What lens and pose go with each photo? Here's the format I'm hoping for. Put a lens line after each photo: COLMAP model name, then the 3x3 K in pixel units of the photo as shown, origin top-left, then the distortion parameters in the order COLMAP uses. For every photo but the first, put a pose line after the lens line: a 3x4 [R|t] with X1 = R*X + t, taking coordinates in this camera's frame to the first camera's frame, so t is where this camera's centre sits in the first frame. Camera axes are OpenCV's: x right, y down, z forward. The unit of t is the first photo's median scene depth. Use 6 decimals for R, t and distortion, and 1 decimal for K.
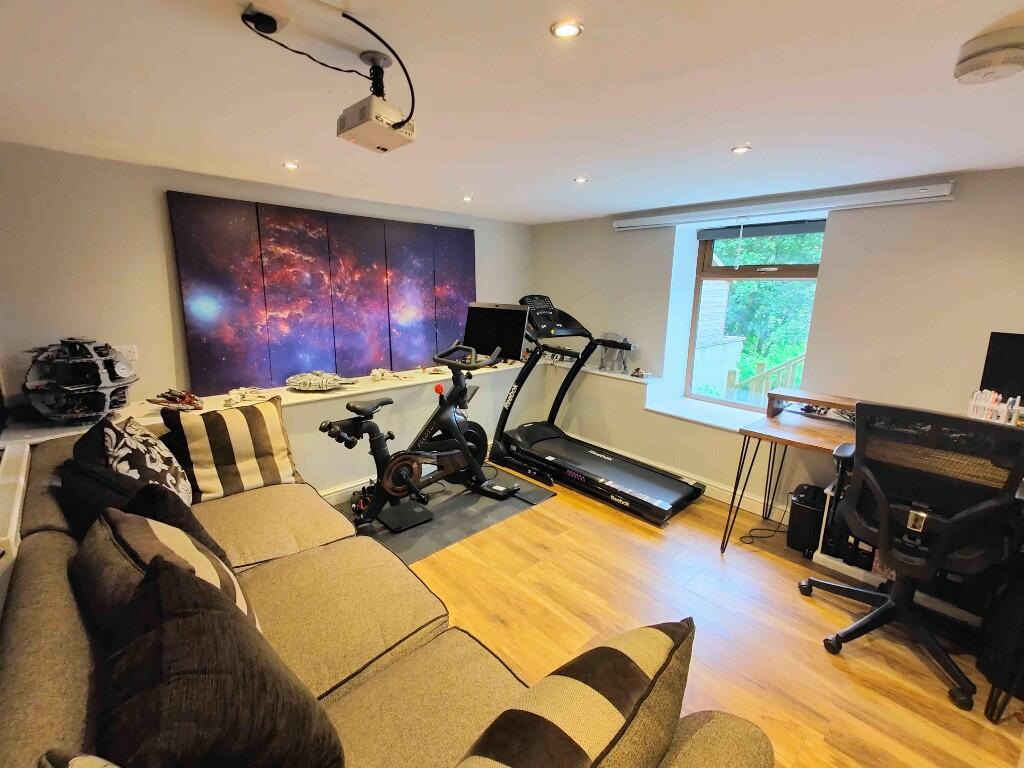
lens RADIAL K [[445.7, 0, 510.0], [0, 445.7, 380.0], [0, 0, 1]] dist [0.001317, 0.000578]
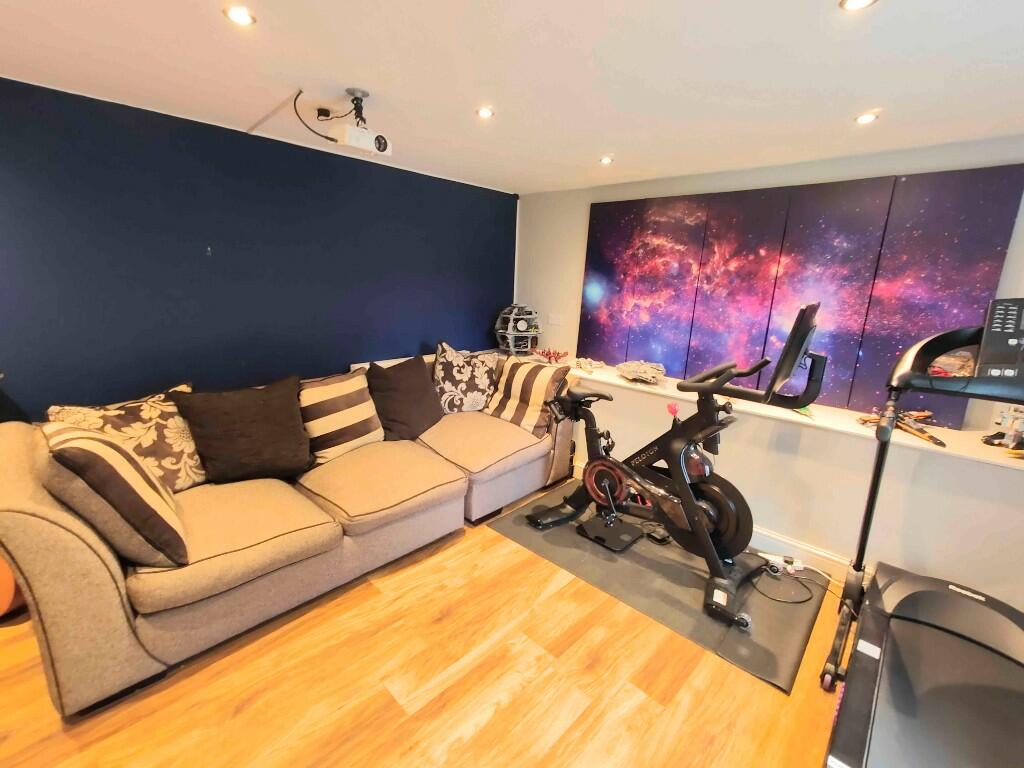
lens RADIAL K [[445.7, 0, 510.0], [0, 445.7, 380.0], [0, 0, 1]] dist [0.001317, 0.000578]
pose [[0.058801, 0.211759, -0.975551, 0.523082], [-0.240552, 0.951451, 0.192029, -0.098473], [0.968854, 0.223380, 0.106885, 0.611665]]
